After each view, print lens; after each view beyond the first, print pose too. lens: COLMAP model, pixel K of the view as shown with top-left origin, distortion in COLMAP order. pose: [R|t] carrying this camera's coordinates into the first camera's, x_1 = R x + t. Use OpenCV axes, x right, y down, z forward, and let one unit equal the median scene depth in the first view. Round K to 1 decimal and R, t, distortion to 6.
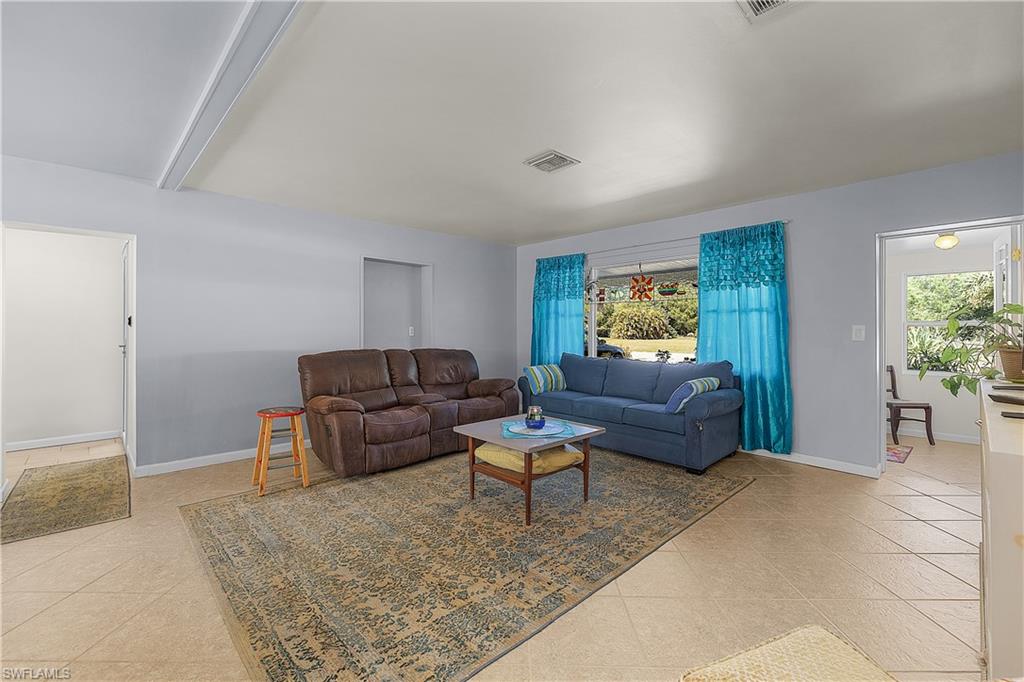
lens RADIAL K [[437.3, 0, 514.9], [0, 437.3, 329.7], [0, 0, 1]] dist [0.001085, 0.000107]
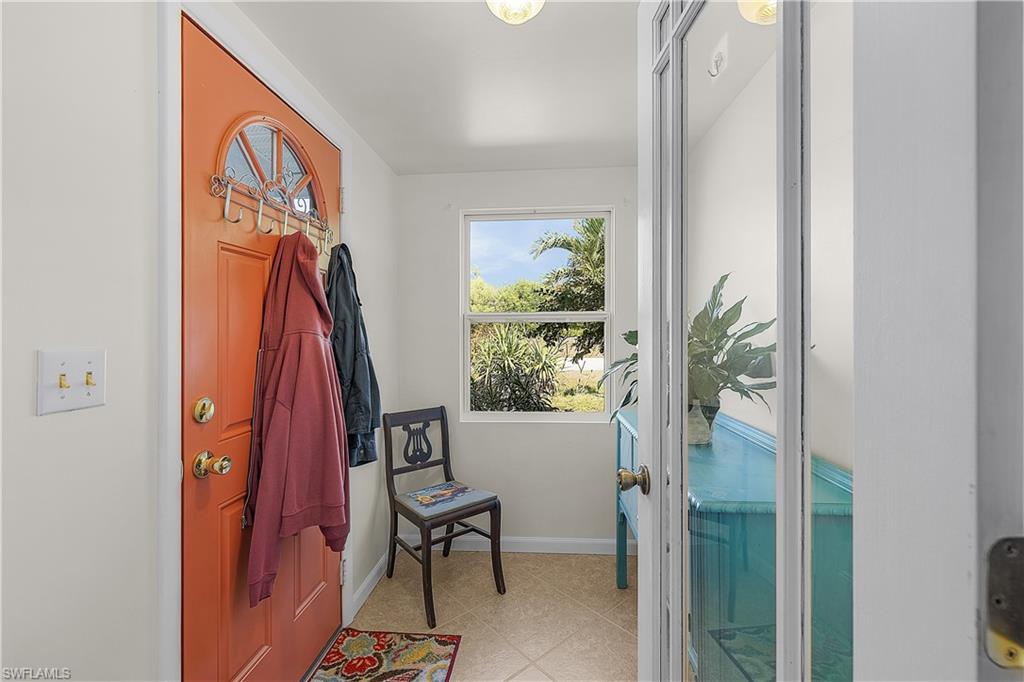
lens RADIAL K [[438.5, 0, 513.2], [0, 438.5, 337.3], [0, 0, 1]] dist [0.000227, 0.000099]
pose [[0.743253, -0.011442, 0.668912, 0.541830], [-0.000367, 0.999847, 0.017511, -0.000463], [-0.669010, -0.013260, 0.743135, 0.540498]]
